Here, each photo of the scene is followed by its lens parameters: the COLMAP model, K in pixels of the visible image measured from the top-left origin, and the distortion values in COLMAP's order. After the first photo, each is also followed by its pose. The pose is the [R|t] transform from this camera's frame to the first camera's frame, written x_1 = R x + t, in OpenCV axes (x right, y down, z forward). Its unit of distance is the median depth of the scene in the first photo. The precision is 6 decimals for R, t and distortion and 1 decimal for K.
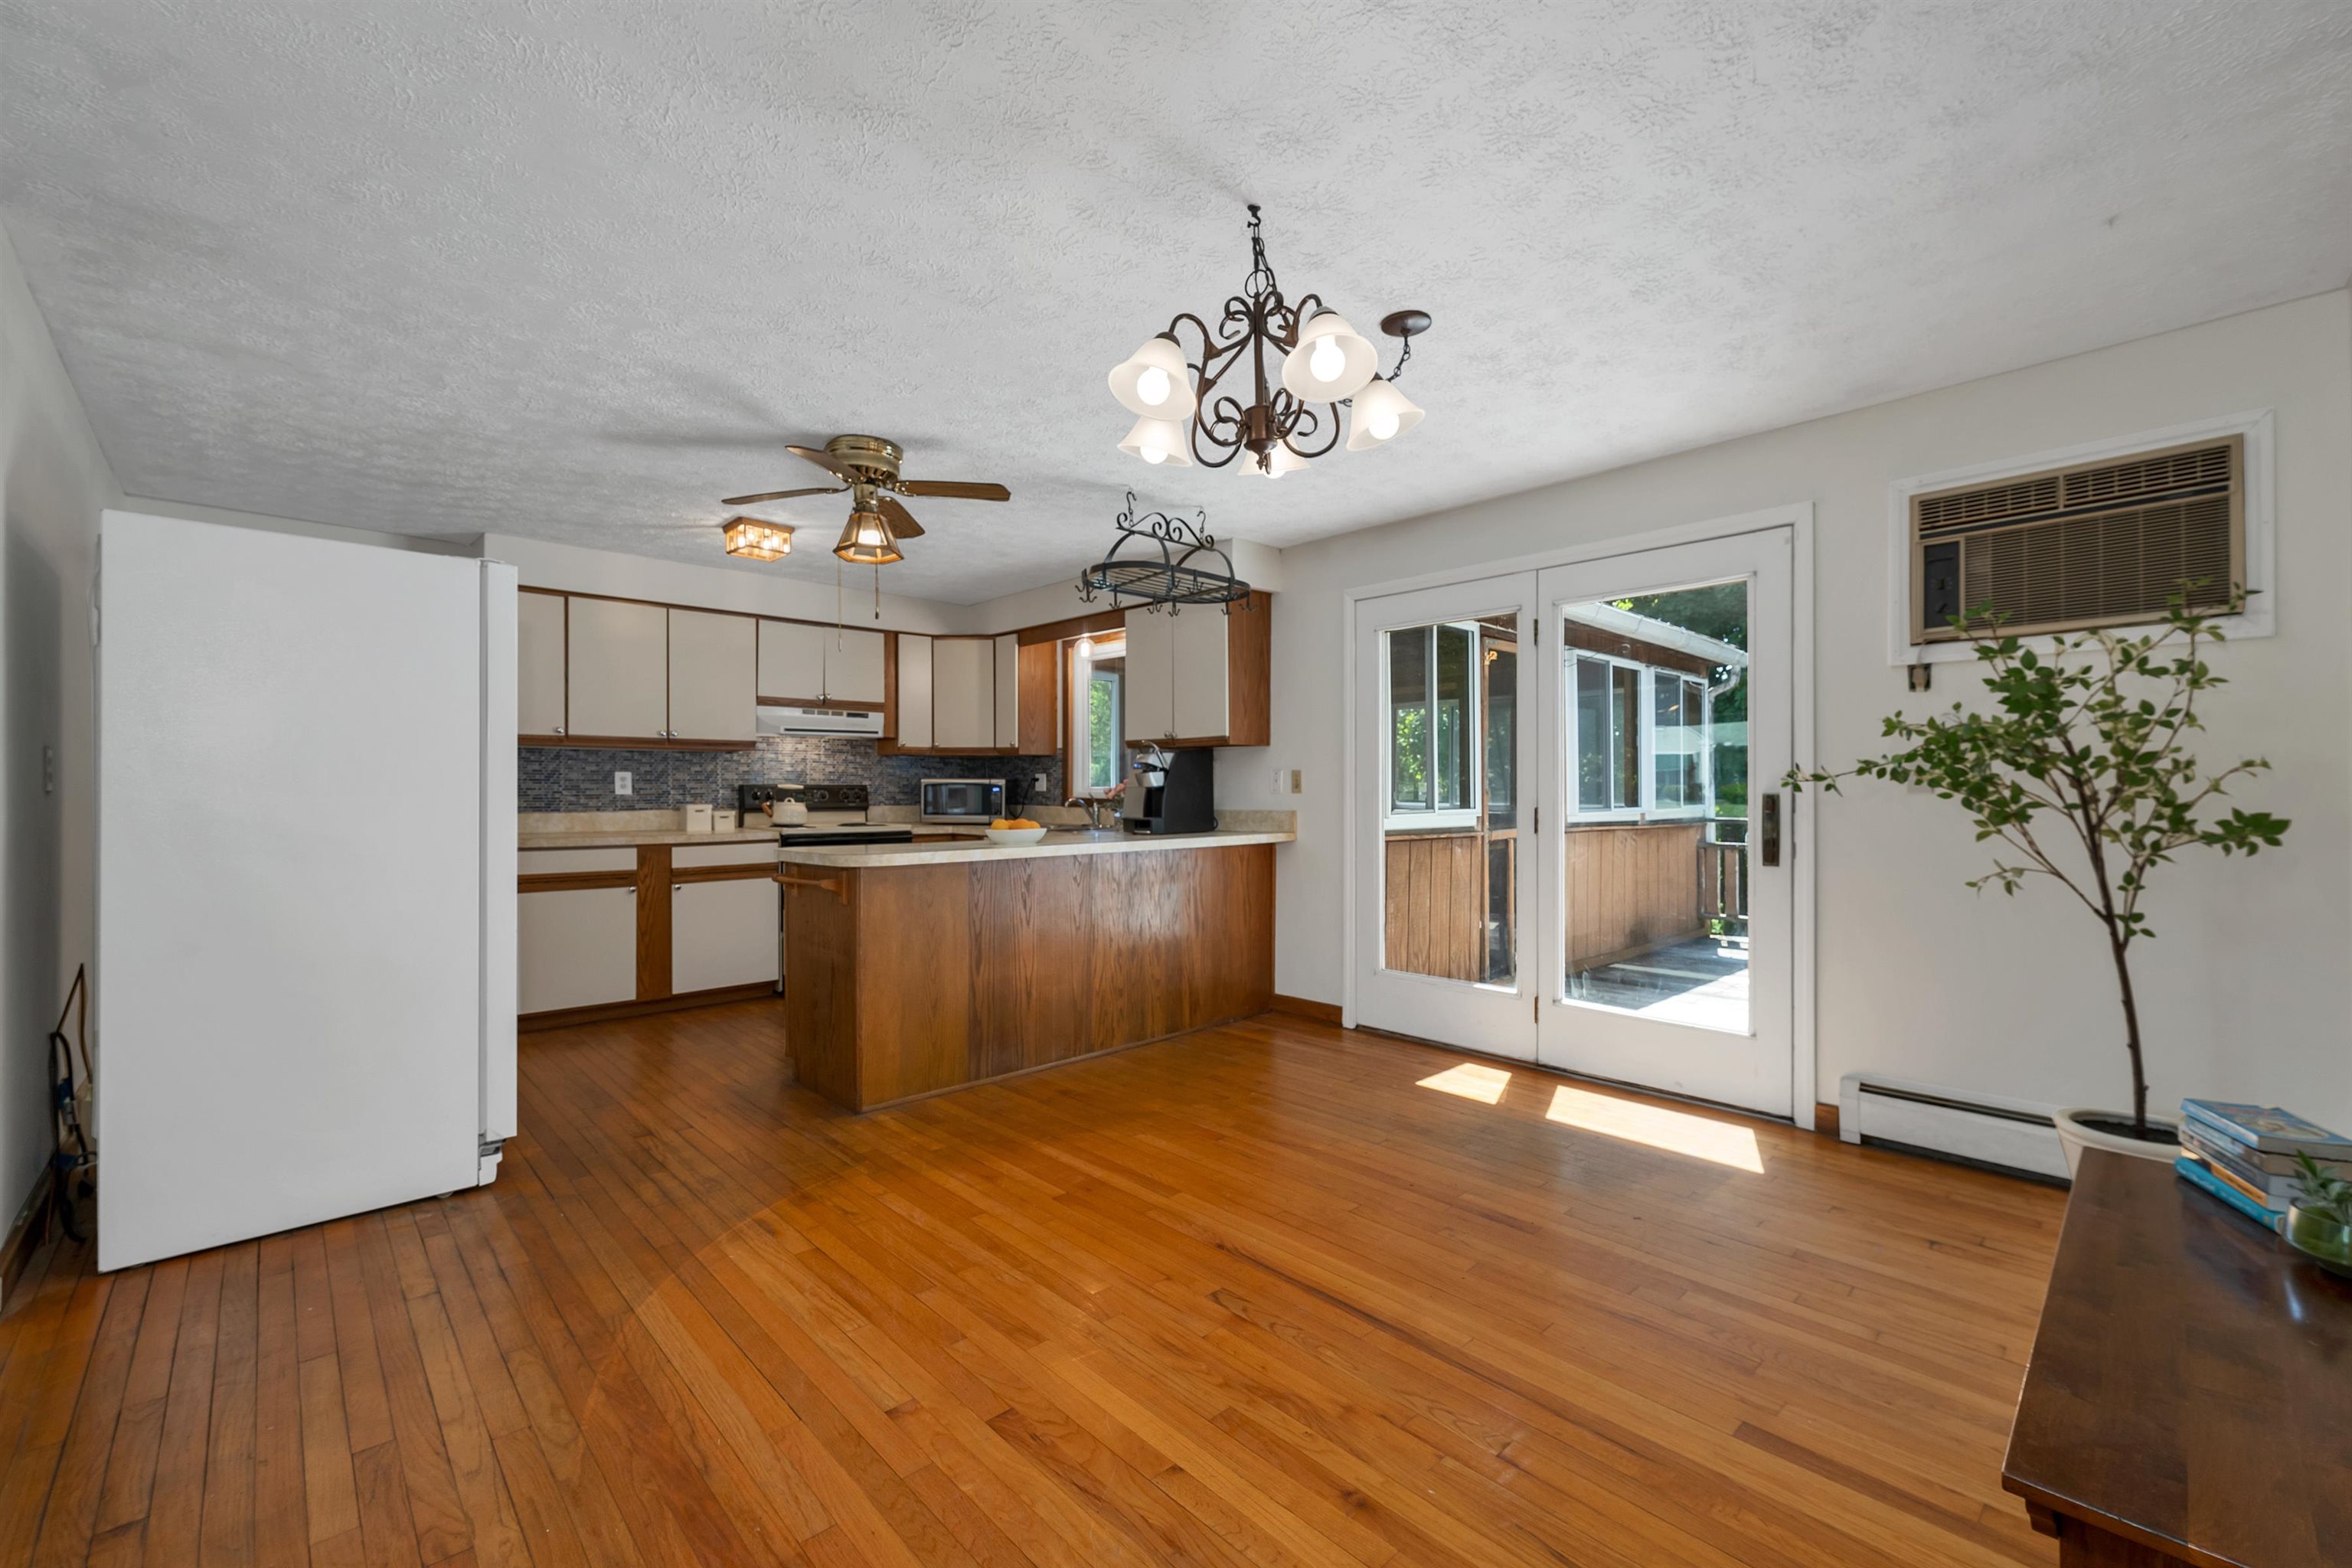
lens RADIAL K [[952.9, 0, 1176.0], [0, 952.9, 784.0], [0, 0, 1]] dist [0.002870, 0.000346]
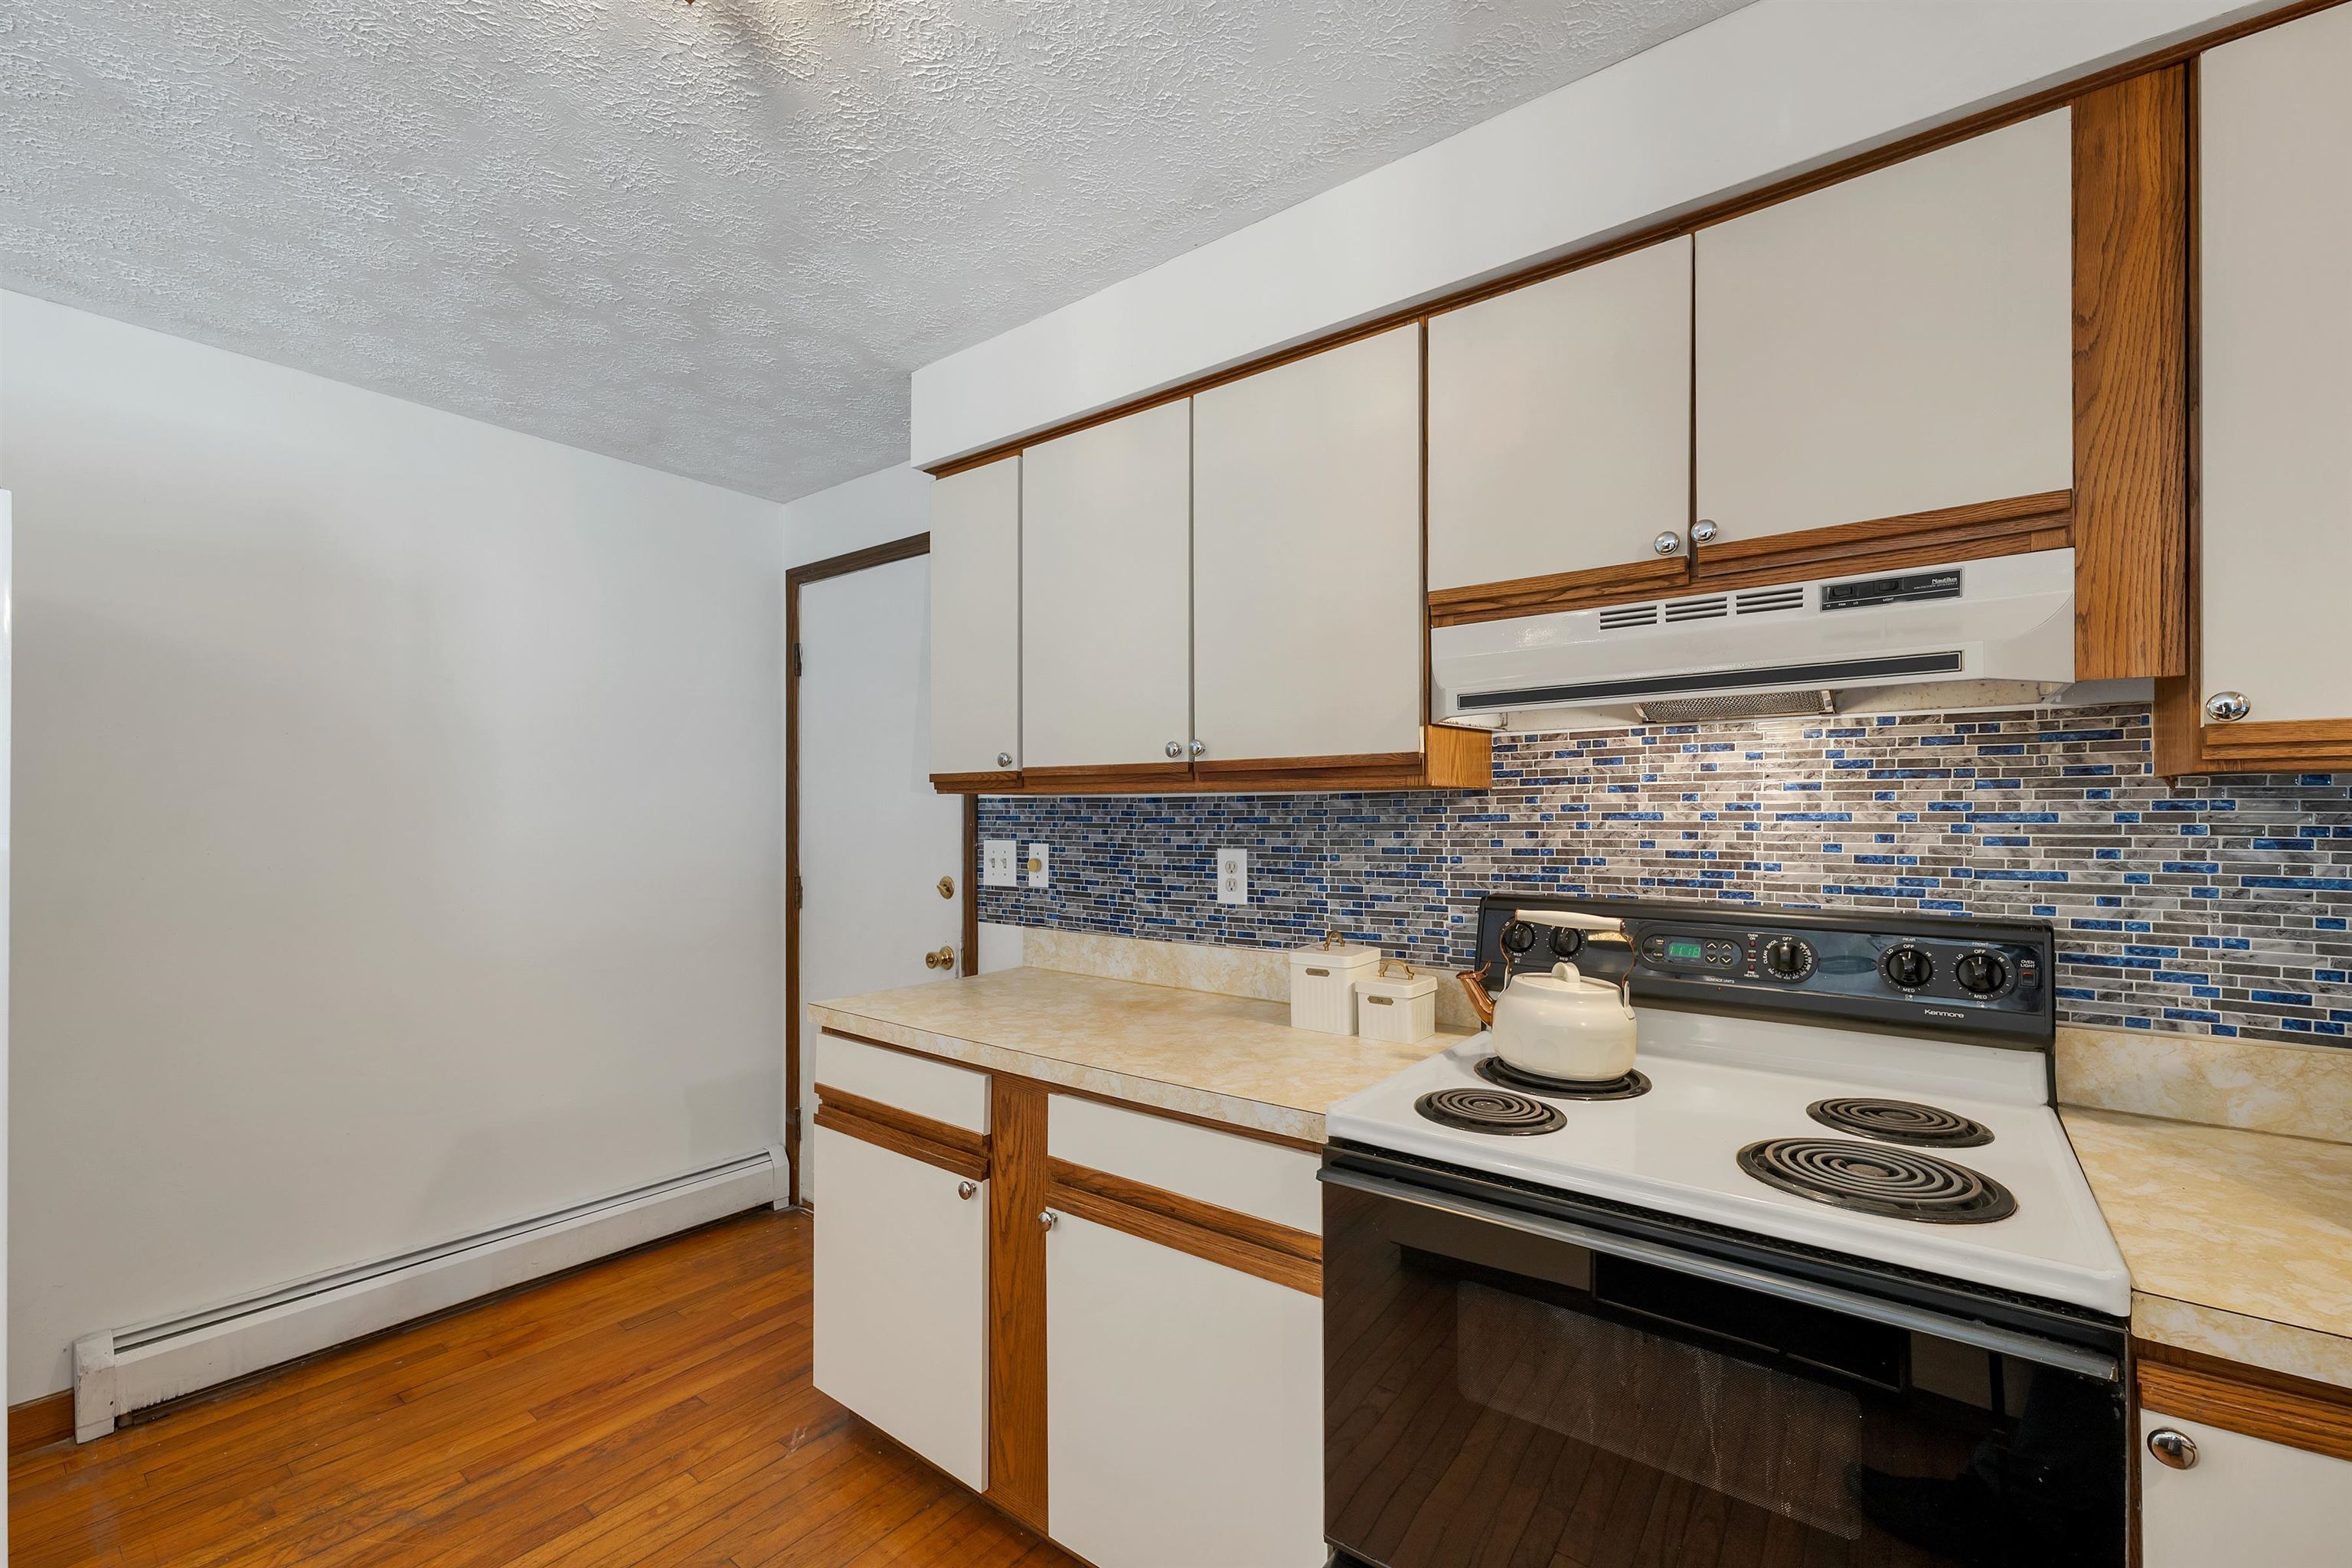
lens RADIAL K [[963.1, 0, 1186.0], [0, 963.1, 813.9], [0, 0, 1]] dist [0.001179, 0.000061]
pose [[0.171257, -0.001522, -0.985225, -0.175758], [0.002638, 0.999996, -0.001086, -0.027394], [0.985223, -0.002413, 0.171260, 0.907240]]
